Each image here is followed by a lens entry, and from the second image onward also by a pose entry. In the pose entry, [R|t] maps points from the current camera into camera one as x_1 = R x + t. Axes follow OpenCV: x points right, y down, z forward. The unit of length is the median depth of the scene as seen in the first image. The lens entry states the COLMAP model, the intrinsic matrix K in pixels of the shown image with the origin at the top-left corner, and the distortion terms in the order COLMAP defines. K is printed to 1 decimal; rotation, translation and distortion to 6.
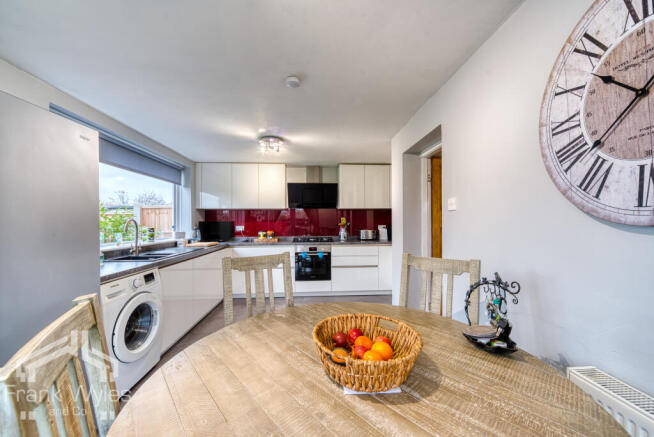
lens RADIAL K [[239.9, 0, 327.0], [0, 239.9, 221.4], [0, 0, 1]] dist [-0.000976, -0.000082]
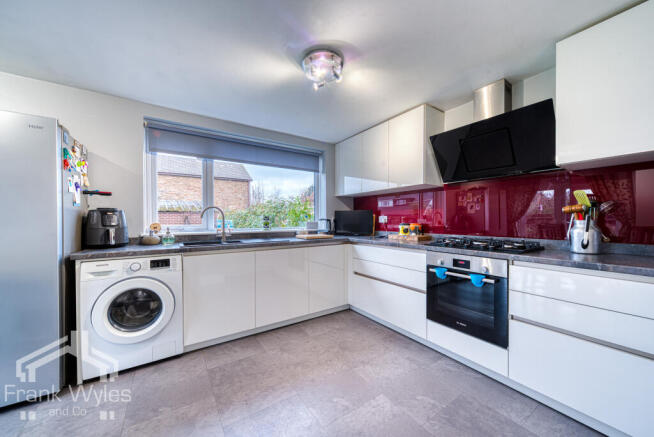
lens RADIAL K [[239.9, 0, 327.2], [0, 239.9, 220.7], [0, 0, 1]] dist [-0.000976, -0.000082]
pose [[0.500542, 0.006677, -0.865686, 0.207527], [0.002296, 0.999957, 0.009040, 0.028125], [0.865709, -0.006513, 0.500505, 0.545226]]
